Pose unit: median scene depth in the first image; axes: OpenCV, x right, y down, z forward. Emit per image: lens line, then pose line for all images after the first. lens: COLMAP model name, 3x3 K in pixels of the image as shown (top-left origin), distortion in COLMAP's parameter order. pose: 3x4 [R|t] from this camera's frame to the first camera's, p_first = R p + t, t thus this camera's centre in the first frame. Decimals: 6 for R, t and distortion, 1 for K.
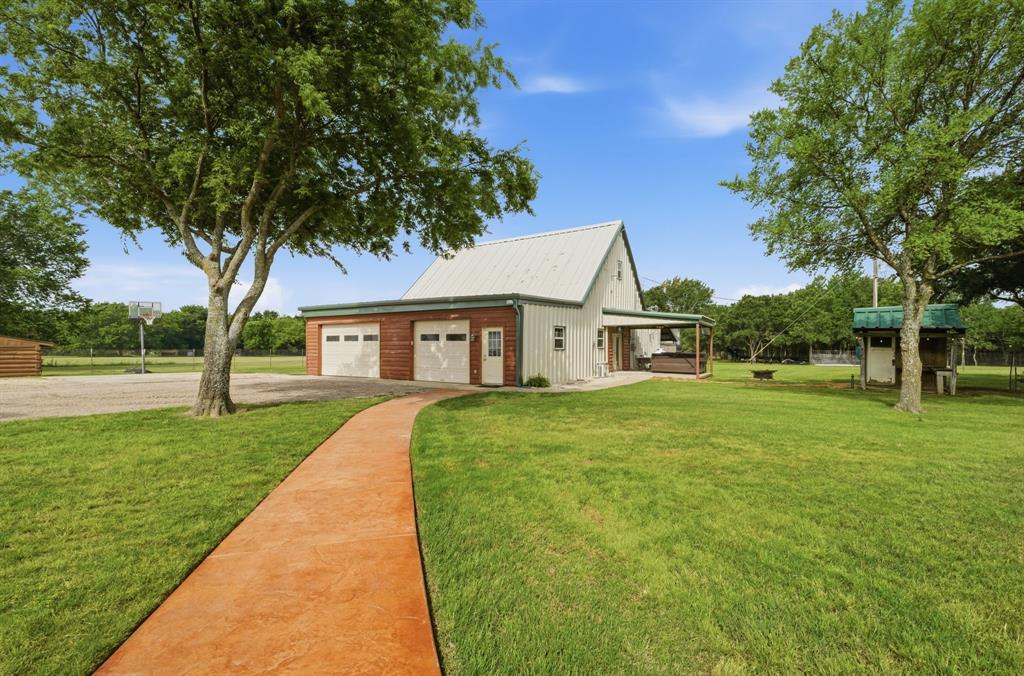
lens RADIAL K [[468.6, 0, 513.3], [0, 468.6, 342.0], [0, 0, 1]] dist [-0.000771, 0.000008]
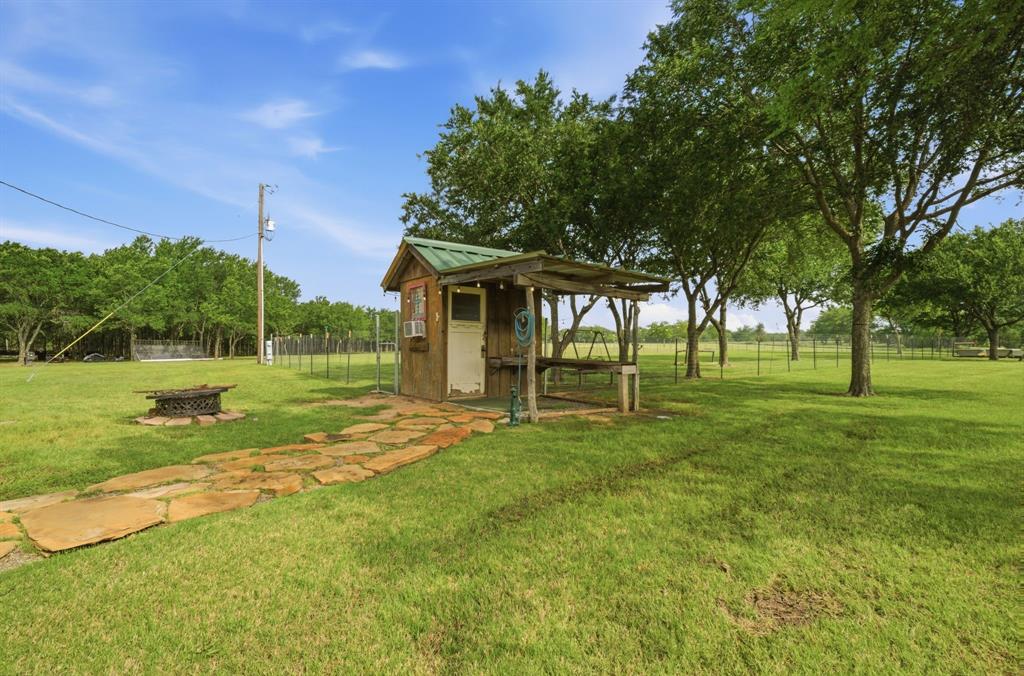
lens RADIAL K [[468.6, 0, 514.2], [0, 468.6, 338.6], [0, 0, 1]] dist [-0.000771, 0.000008]
pose [[0.254164, 0.002288, 0.967158, 0.116557], [-0.009812, 0.999952, 0.000213, 0.010166], [-0.967111, -0.009544, 0.254174, 0.291497]]
